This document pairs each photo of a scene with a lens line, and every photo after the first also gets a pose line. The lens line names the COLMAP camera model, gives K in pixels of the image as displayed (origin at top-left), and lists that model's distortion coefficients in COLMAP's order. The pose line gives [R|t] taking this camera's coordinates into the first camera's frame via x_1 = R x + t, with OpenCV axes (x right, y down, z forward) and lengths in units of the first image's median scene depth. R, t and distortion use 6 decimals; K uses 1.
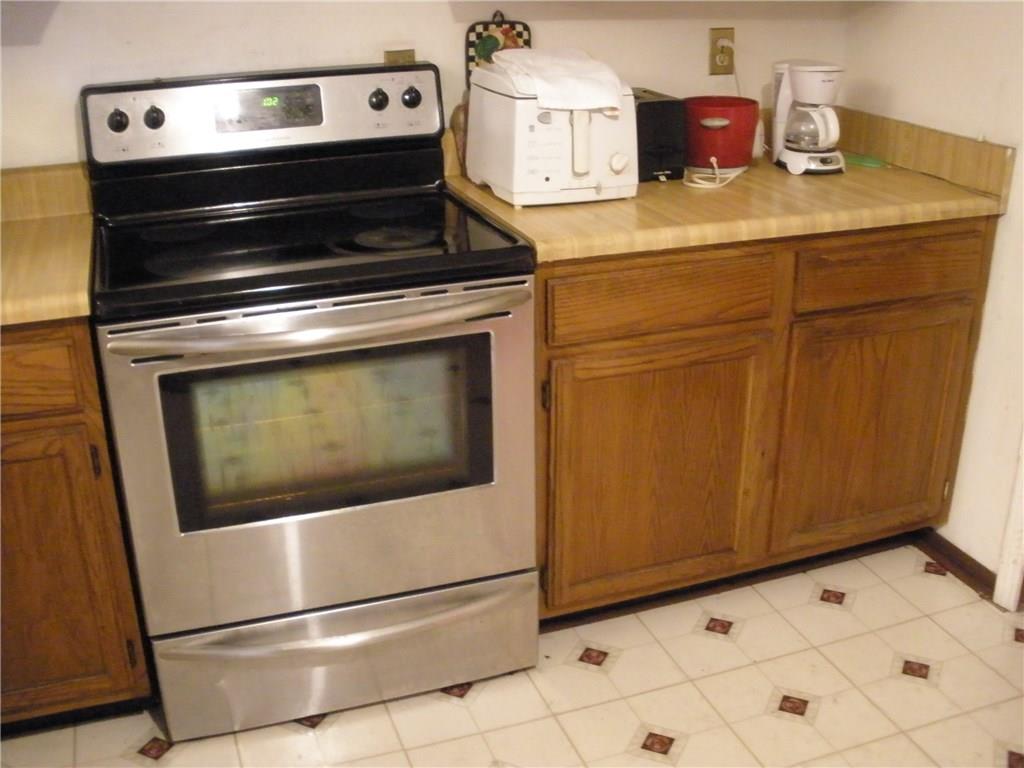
lens RADIAL K [[1100.3, 0, 512.0], [0, 1100.3, 384.0], [0, 0, 1]] dist [-0.257291, 0.298329]
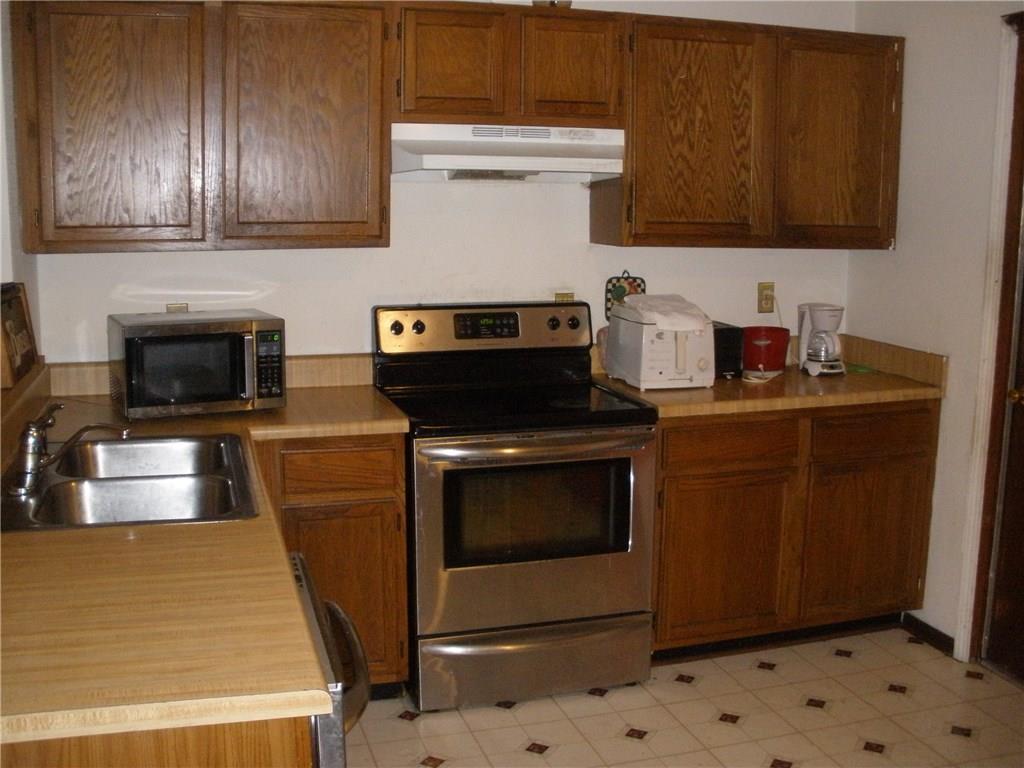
lens RADIAL K [[1100.3, 0, 512.0], [0, 1100.3, 384.0], [0, 0, 1]] dist [-0.257291, 0.298329]
pose [[0.998813, 0.022489, -0.043202, -0.113366], [-0.031380, 0.975514, -0.217689, 0.184916], [0.037249, 0.218786, 0.975062, -0.584874]]
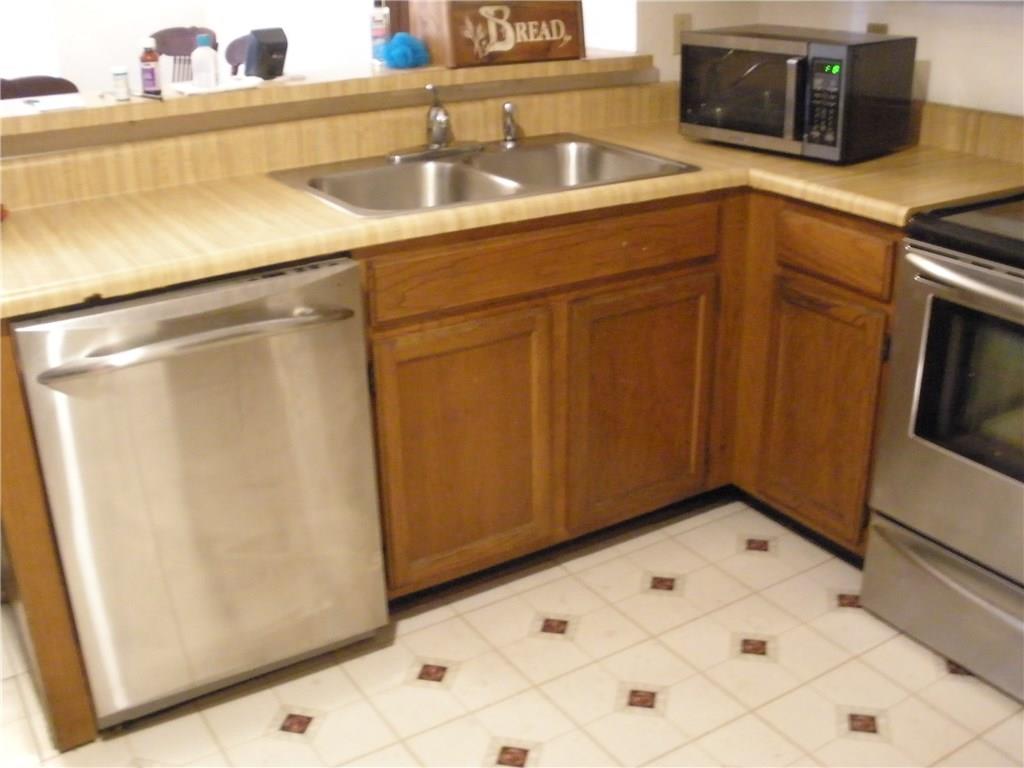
lens RADIAL K [[1100.3, 0, 512.0], [0, 1100.3, 384.0], [0, 0, 1]] dist [-0.257291, 0.298329]
pose [[0.232041, 0.381457, -0.894789, 0.493505], [-0.364823, 0.886874, 0.283475, -0.064404], [0.901699, 0.260661, 0.344956, 0.159141]]
